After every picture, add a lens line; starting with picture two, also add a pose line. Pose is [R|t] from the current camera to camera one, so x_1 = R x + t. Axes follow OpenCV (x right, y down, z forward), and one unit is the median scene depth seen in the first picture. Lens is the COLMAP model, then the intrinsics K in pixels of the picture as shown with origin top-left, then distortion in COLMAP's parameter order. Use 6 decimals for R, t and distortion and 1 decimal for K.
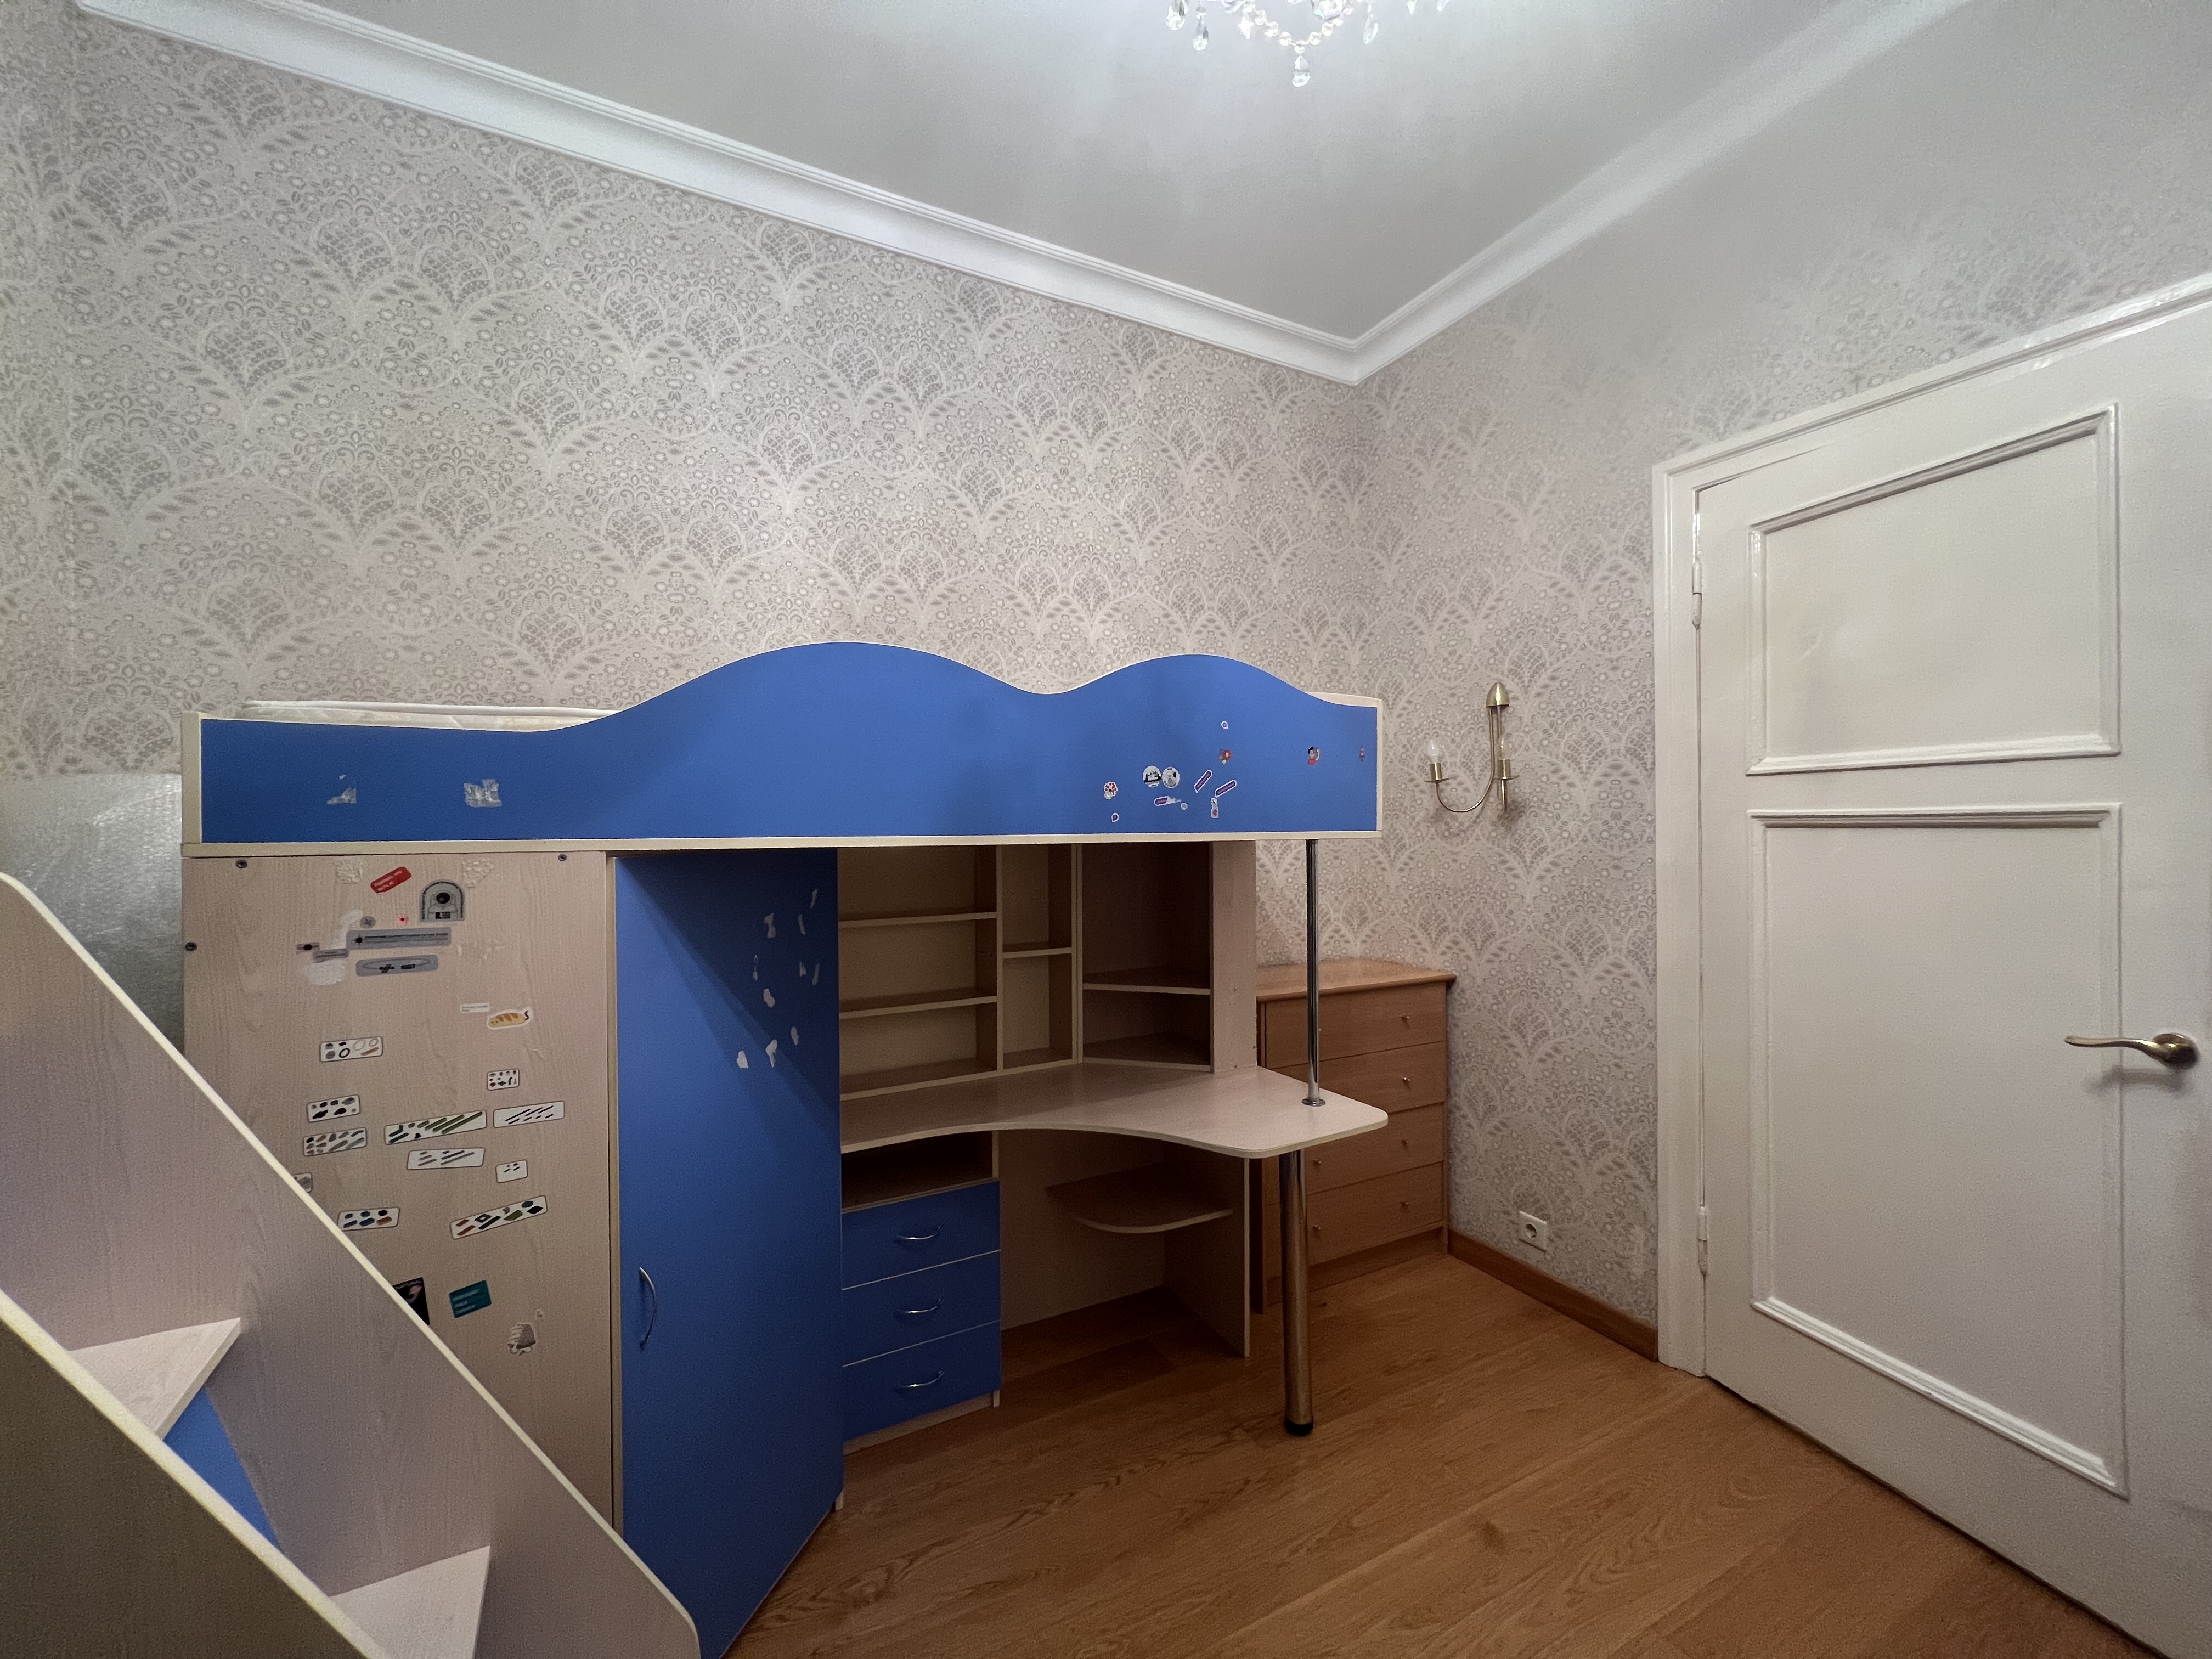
lens RADIAL K [[879.3, 0, 1108.3], [0, 879.3, 826.3], [0, 0, 1]] dist [-0.002184, 0.000049]
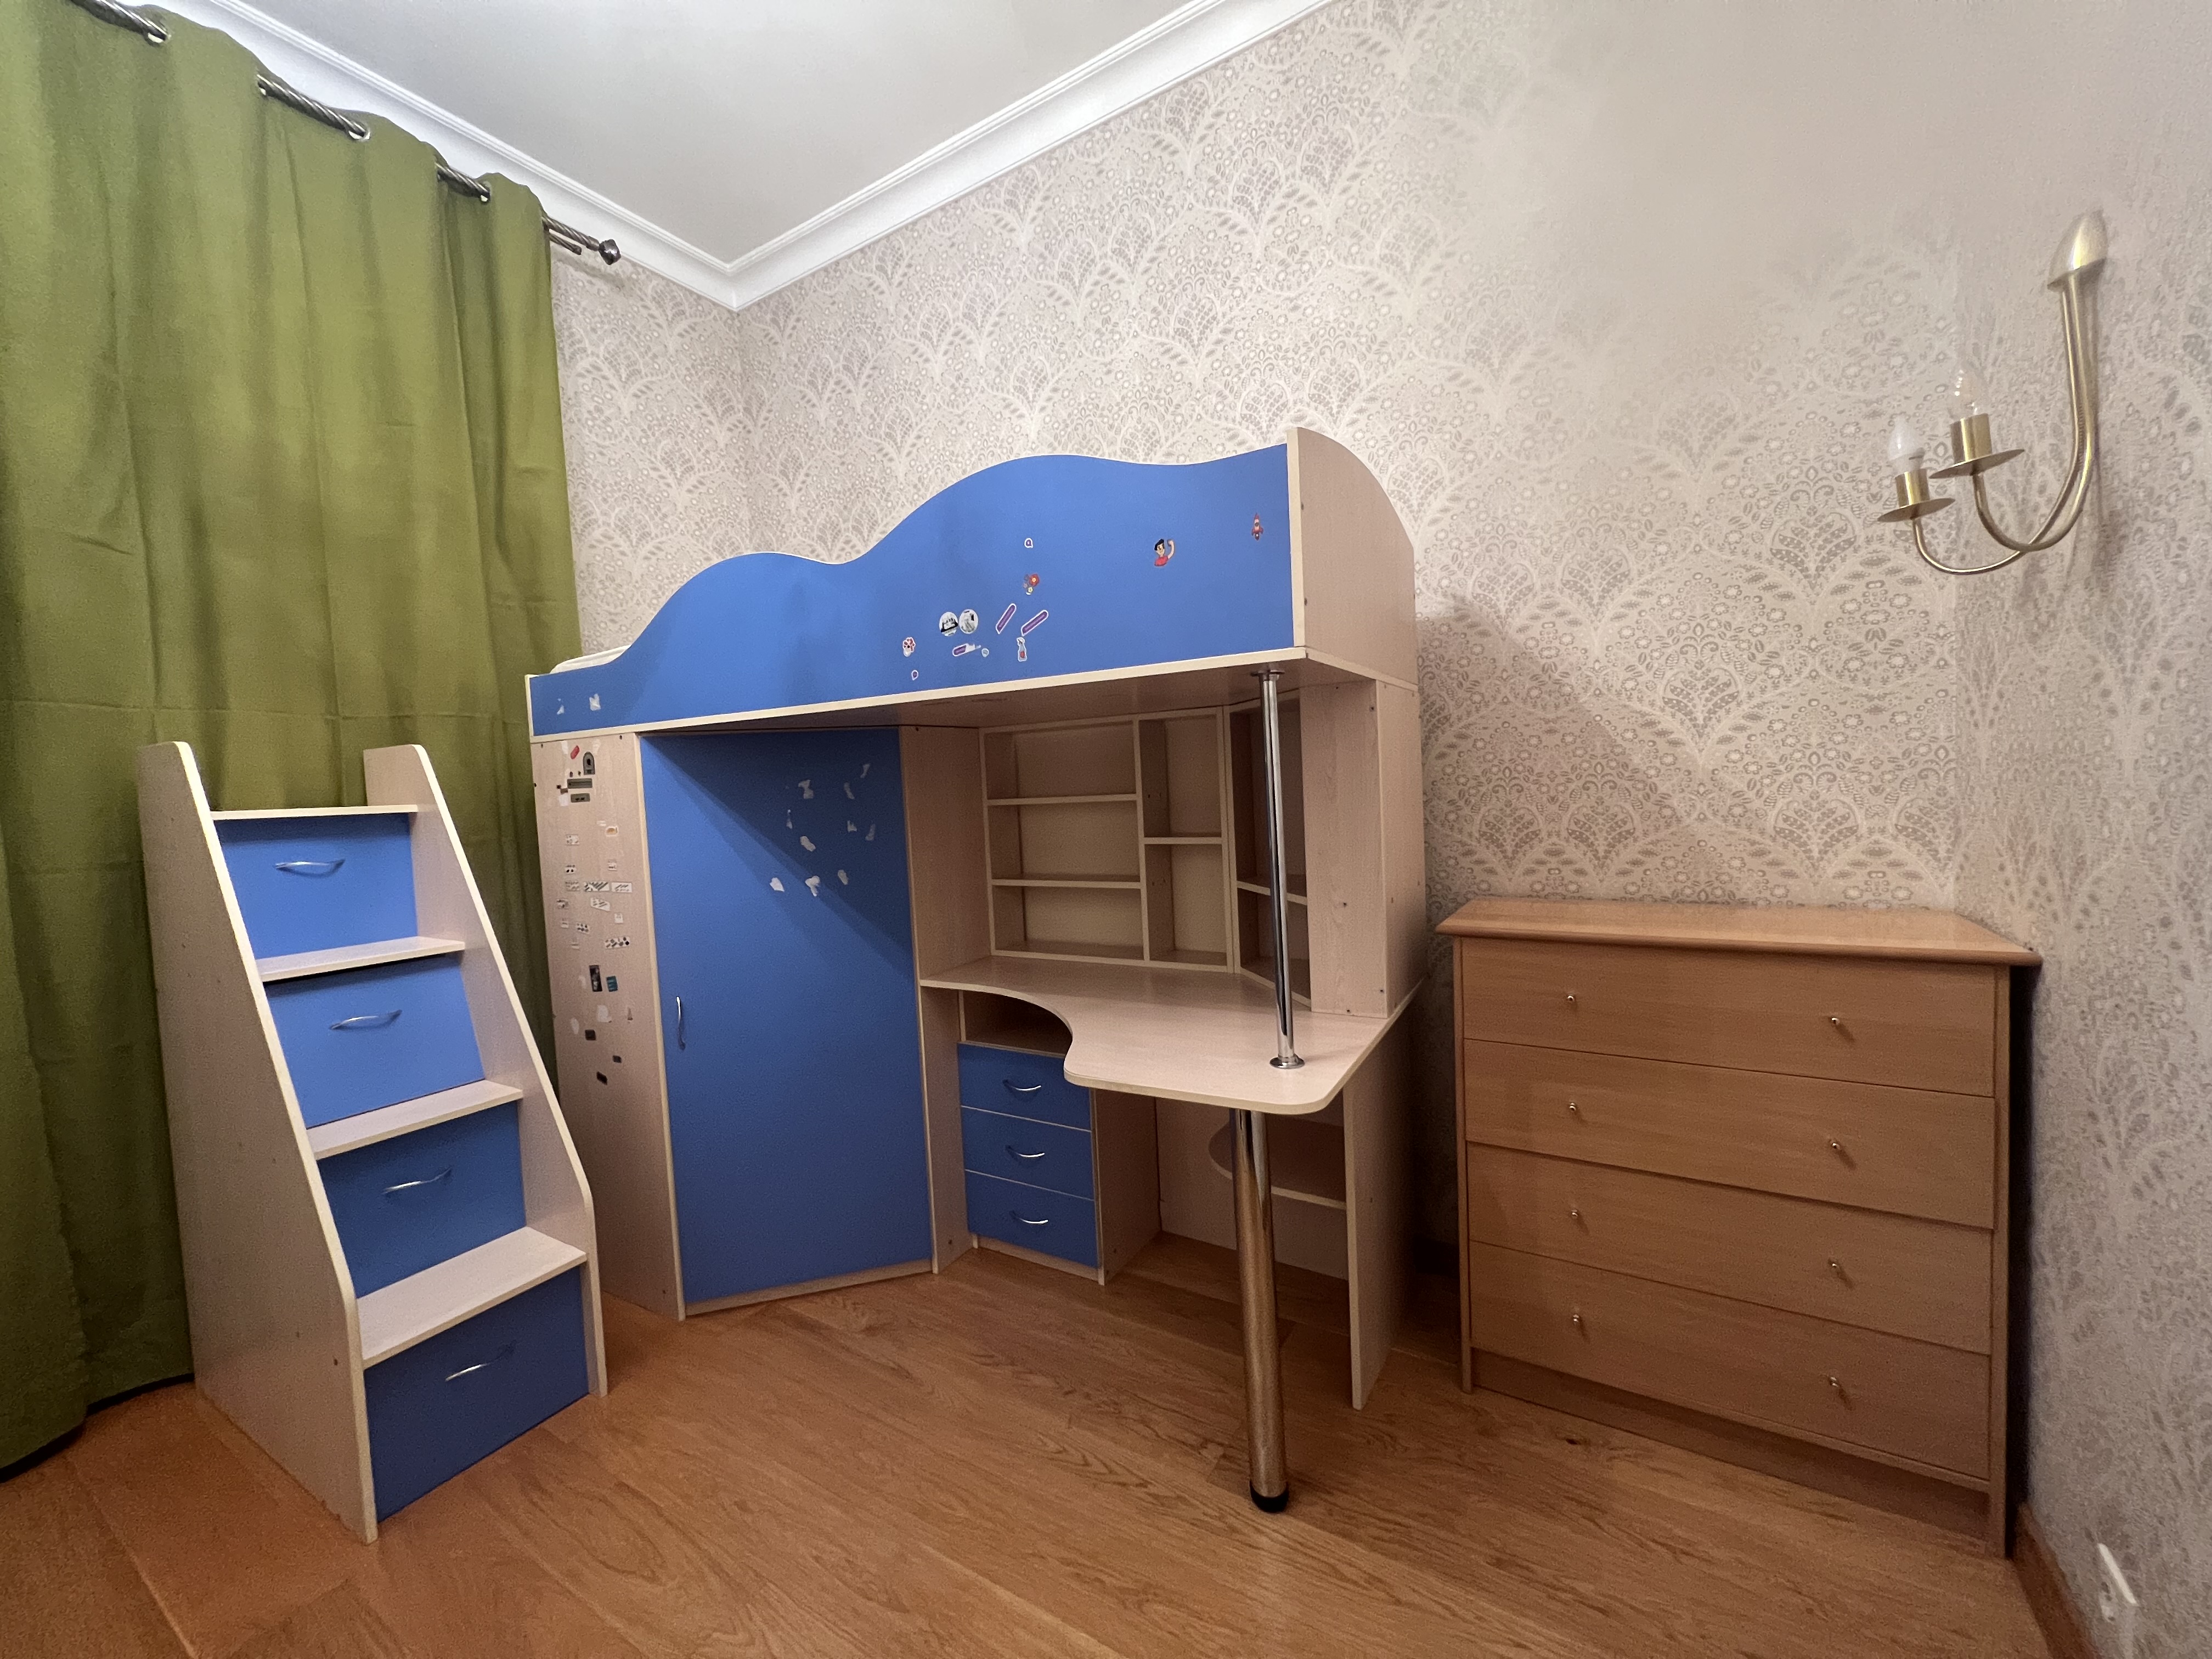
lens RADIAL K [[879.3, 0, 1101.8], [0, 879.3, 829.3], [0, 0, 1]] dist [-0.002184, 0.000049]
pose [[0.504172, 0.029871, -0.863086, 0.876130], [0.041616, 0.997400, 0.058829, 0.102266], [0.862600, -0.065579, 0.501618, 0.644361]]
